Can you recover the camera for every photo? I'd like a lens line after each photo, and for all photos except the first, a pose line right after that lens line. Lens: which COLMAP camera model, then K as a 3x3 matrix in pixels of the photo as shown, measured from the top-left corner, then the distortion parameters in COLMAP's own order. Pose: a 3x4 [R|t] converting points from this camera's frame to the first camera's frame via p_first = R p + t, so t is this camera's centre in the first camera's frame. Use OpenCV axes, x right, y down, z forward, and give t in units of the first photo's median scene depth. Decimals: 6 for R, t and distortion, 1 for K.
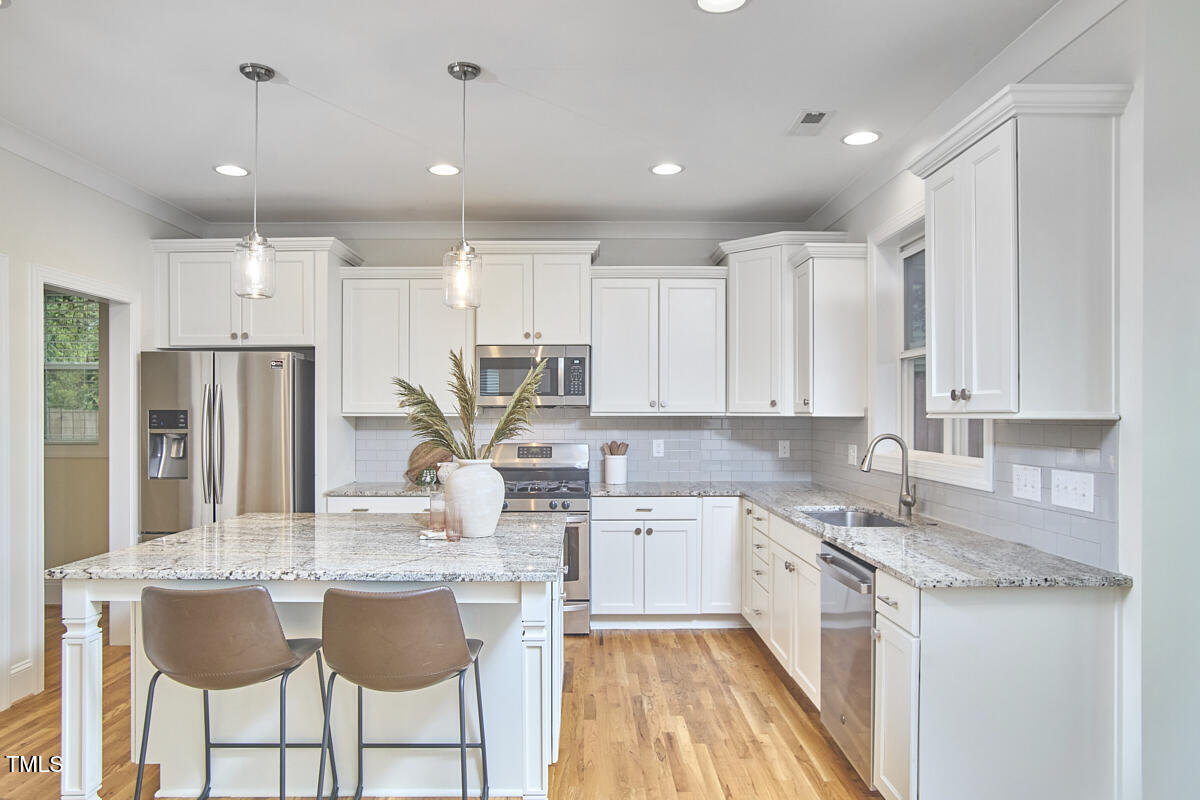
lens RADIAL K [[698.5, 0, 600.0], [0, 698.5, 400.0], [0, 0, 1]] dist [-0.000435, 0.000634]
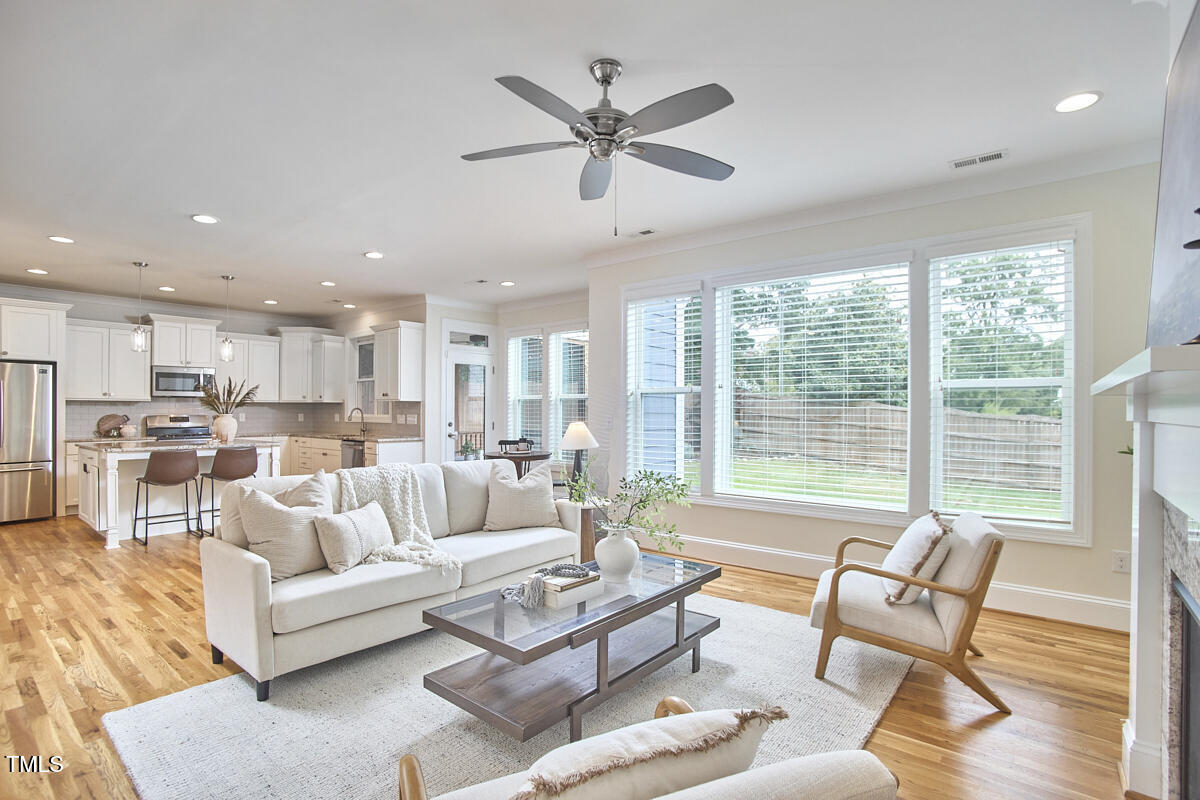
lens RADIAL K [[579.6, 0, 600.0], [0, 579.6, 400.0], [0, 0, 1]] dist [-0.001644, -0.000233]
pose [[0.610427, 0.012158, 0.791979, -0.898609], [-0.010716, 0.999917, -0.007091, 0.022534], [-0.792000, -0.004158, 0.610507, -1.303753]]
